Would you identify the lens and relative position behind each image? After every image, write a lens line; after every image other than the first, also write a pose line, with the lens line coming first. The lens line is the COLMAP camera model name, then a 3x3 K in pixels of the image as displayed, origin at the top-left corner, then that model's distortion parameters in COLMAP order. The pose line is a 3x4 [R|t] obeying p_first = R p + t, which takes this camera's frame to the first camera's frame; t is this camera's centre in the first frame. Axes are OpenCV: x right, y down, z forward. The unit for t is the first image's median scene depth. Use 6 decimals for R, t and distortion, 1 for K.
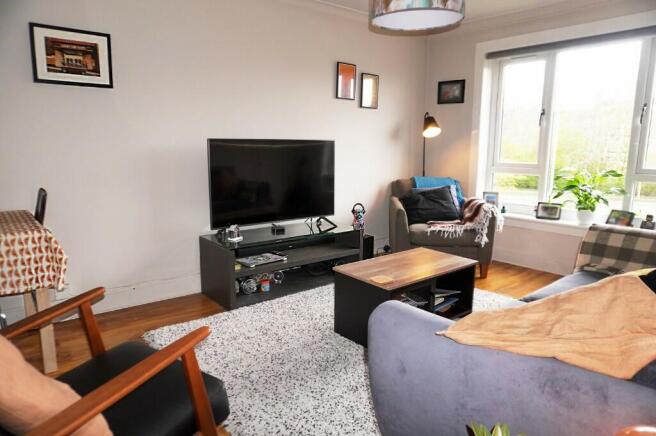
lens RADIAL K [[438.4, 0, 326.8], [0, 438.4, 216.9], [0, 0, 1]] dist [-0.049068, 0.021728]
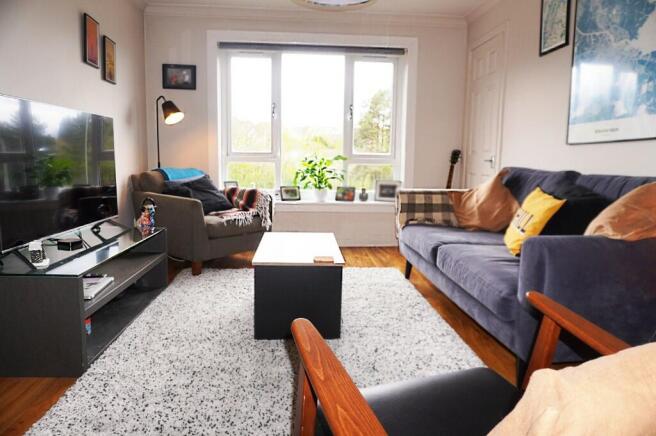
lens RADIAL K [[438.4, 0, 328.5], [0, 438.4, 217.5], [0, 0, 1]] dist [-0.049068, 0.021728]
pose [[0.576486, -0.109306, 0.809763, -0.367715], [0.121729, 0.991442, 0.047169, 0.007138], [-0.807989, 0.071379, 0.584858, 0.259230]]
